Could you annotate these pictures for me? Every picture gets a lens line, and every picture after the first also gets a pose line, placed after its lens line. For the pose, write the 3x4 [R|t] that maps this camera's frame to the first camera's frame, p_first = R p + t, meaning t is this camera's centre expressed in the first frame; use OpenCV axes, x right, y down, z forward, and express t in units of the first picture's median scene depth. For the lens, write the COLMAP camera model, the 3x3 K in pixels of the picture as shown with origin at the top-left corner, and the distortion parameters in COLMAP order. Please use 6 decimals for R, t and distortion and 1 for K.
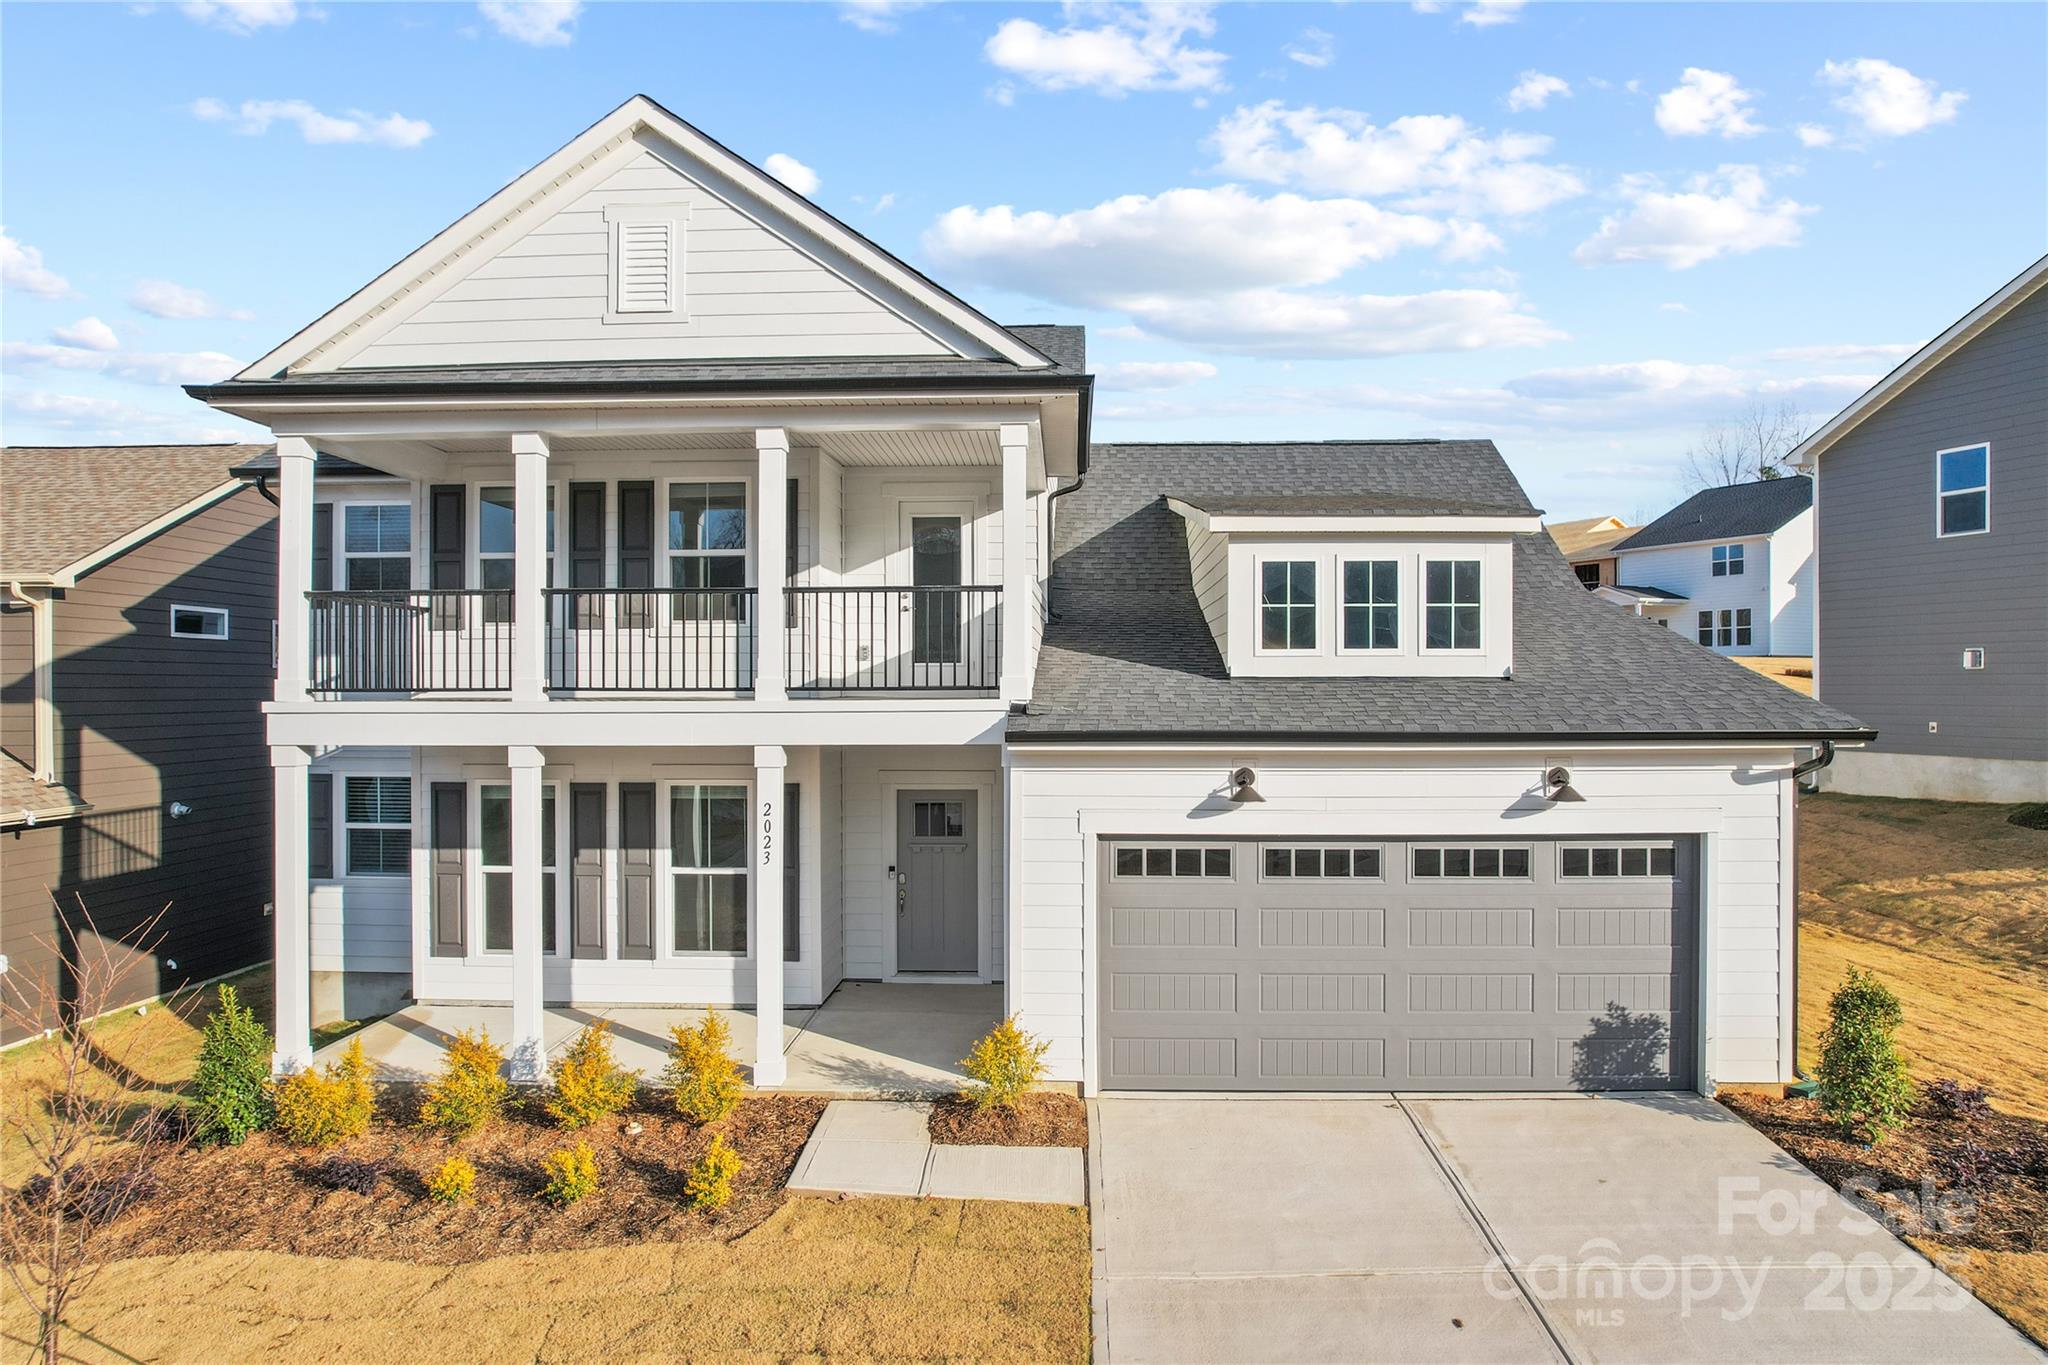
lens RADIAL K [[1316.0, 0, 1028.5], [0, 1316.0, 687.3], [0, 0, 1]] dist [-0.085648, 0.079537]
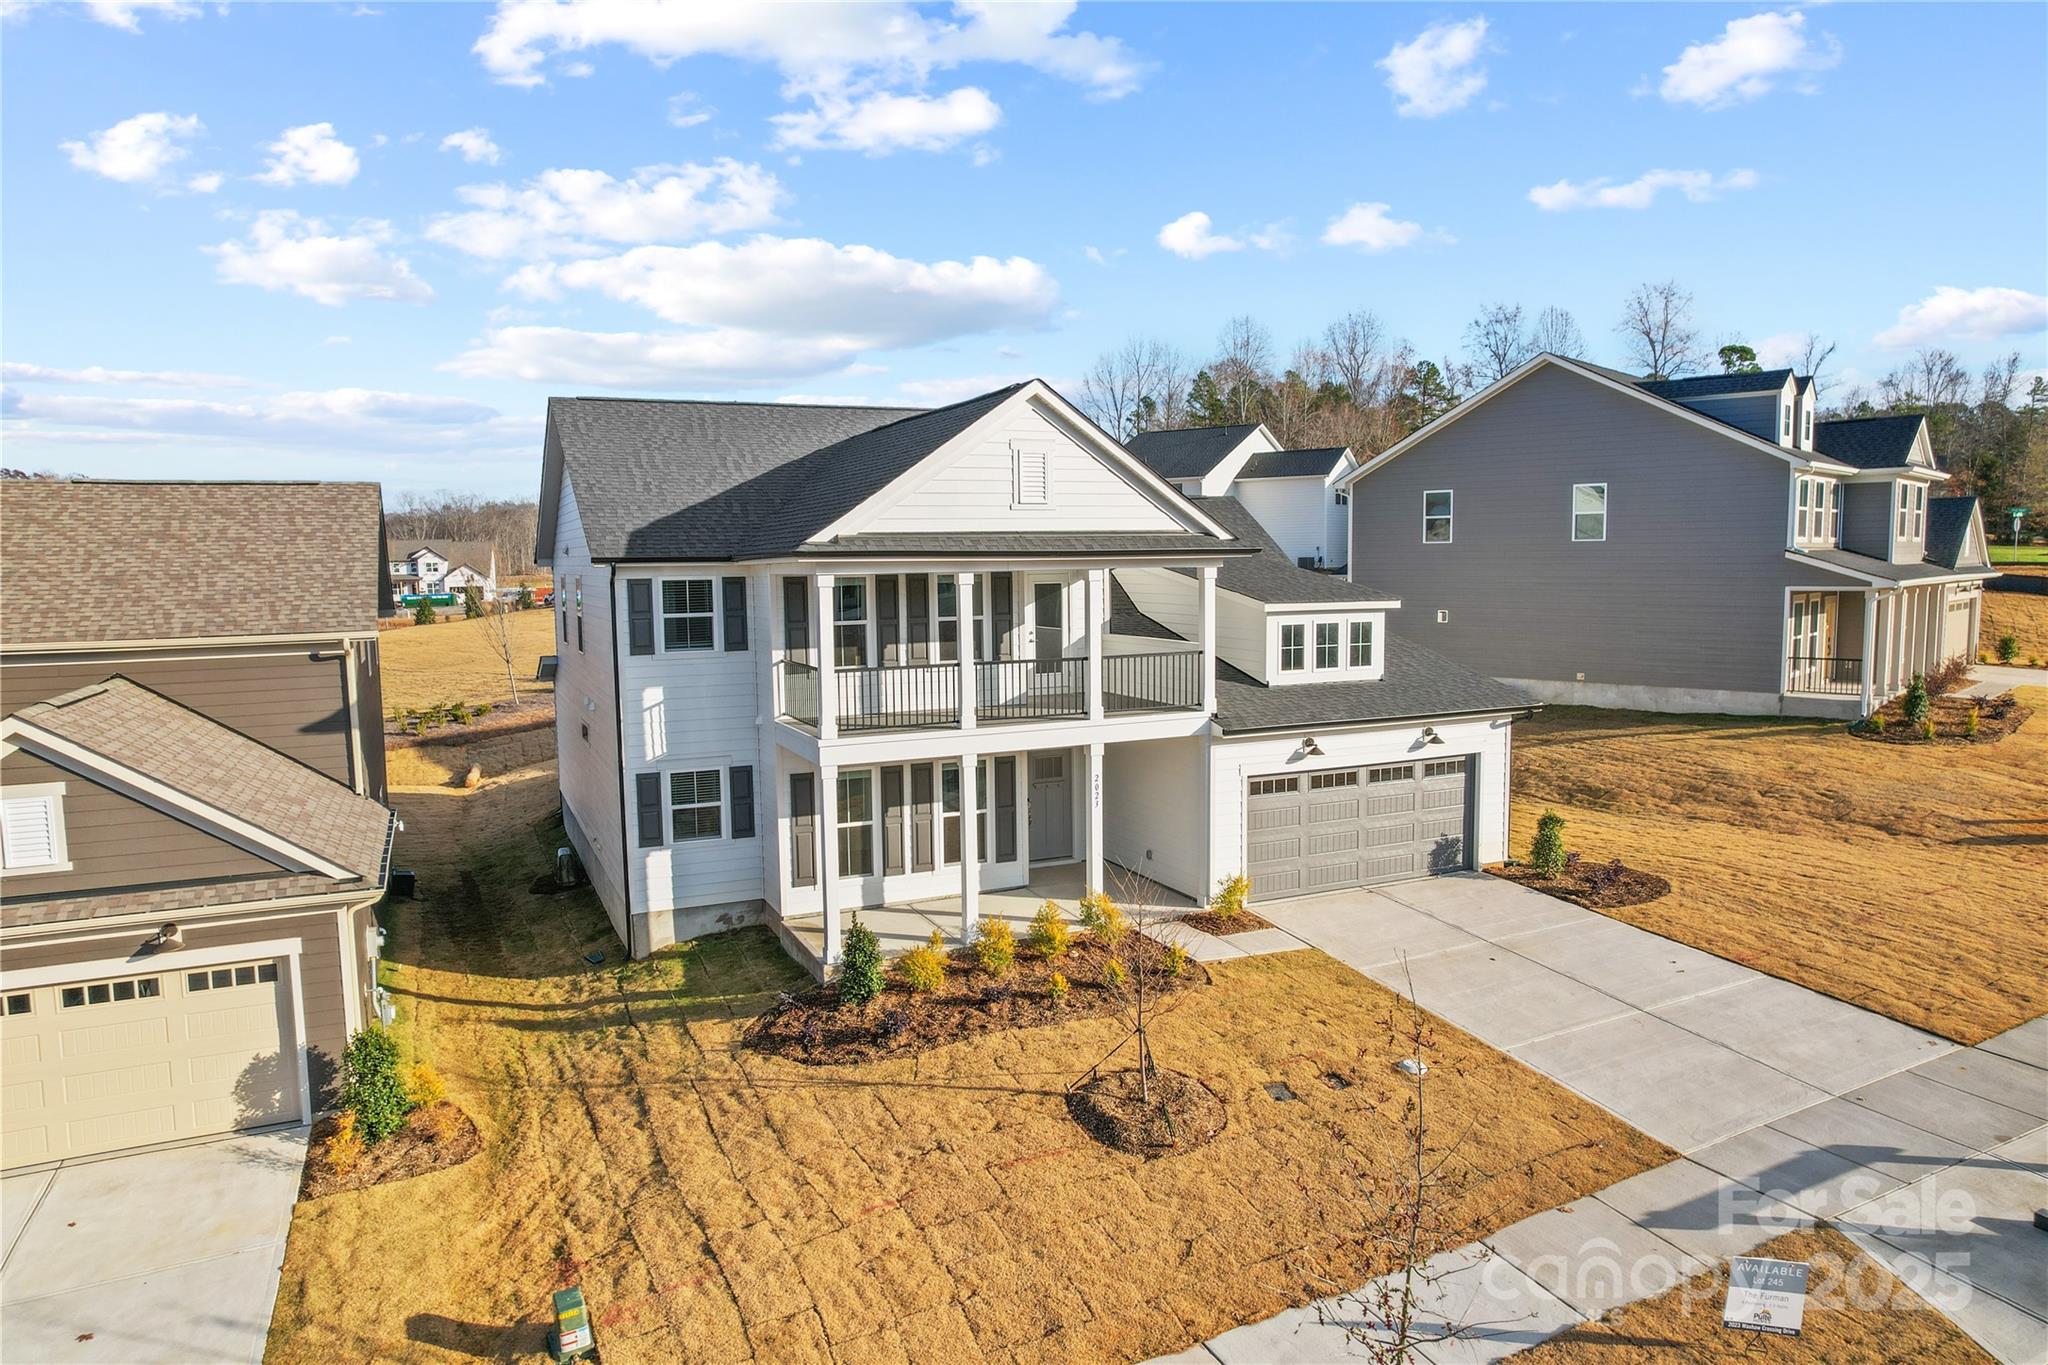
lens RADIAL K [[1297.2, 0, 1024.0], [0, 1297.2, 682.5], [0, 0, 1]] dist [-0.050845, 0.028315]
pose [[0.890983, -0.054380, 0.450769, -1.086753], [0.010819, 0.995063, 0.098656, -0.217796], [-0.453908, -0.083024, 0.887172, -0.550122]]
